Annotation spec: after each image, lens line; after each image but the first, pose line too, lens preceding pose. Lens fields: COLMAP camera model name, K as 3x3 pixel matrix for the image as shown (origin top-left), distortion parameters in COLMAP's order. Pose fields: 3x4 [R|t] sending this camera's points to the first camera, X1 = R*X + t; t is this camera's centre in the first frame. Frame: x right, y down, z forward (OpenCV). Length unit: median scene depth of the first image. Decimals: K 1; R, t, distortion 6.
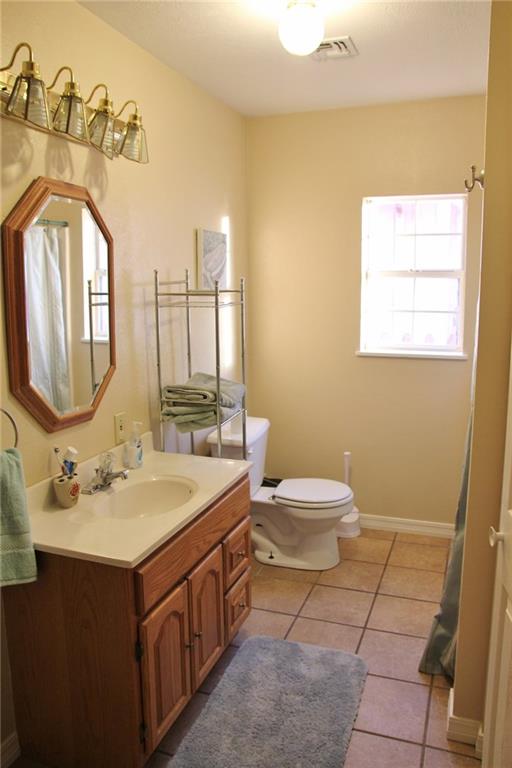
lens RADIAL K [[590.4, 0, 256.0], [0, 590.4, 384.0], [0, 0, 1]] dist [-0.045867, 0.008631]
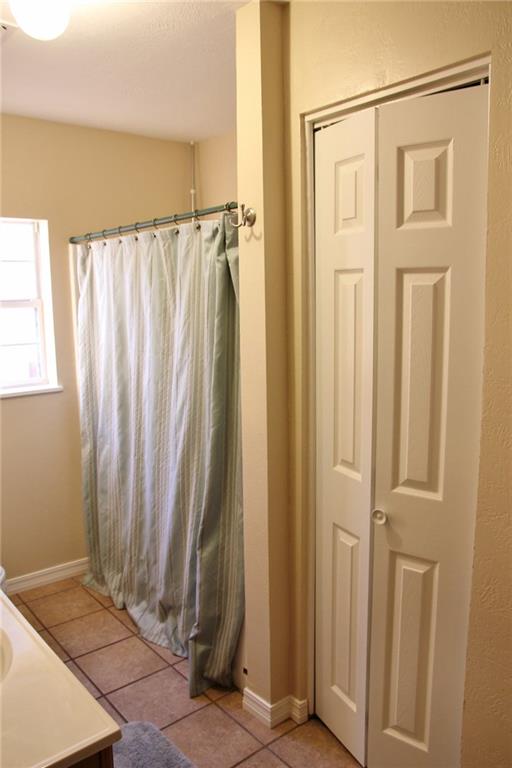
lens RADIAL K [[590.4, 0, 256.0], [0, 590.4, 384.0], [0, 0, 1]] dist [-0.045867, 0.008631]
pose [[0.498103, -0.116245, 0.859291, -0.469114], [0.151199, 0.987435, 0.045935, -0.071431], [-0.853834, 0.107044, 0.509421, 0.336249]]
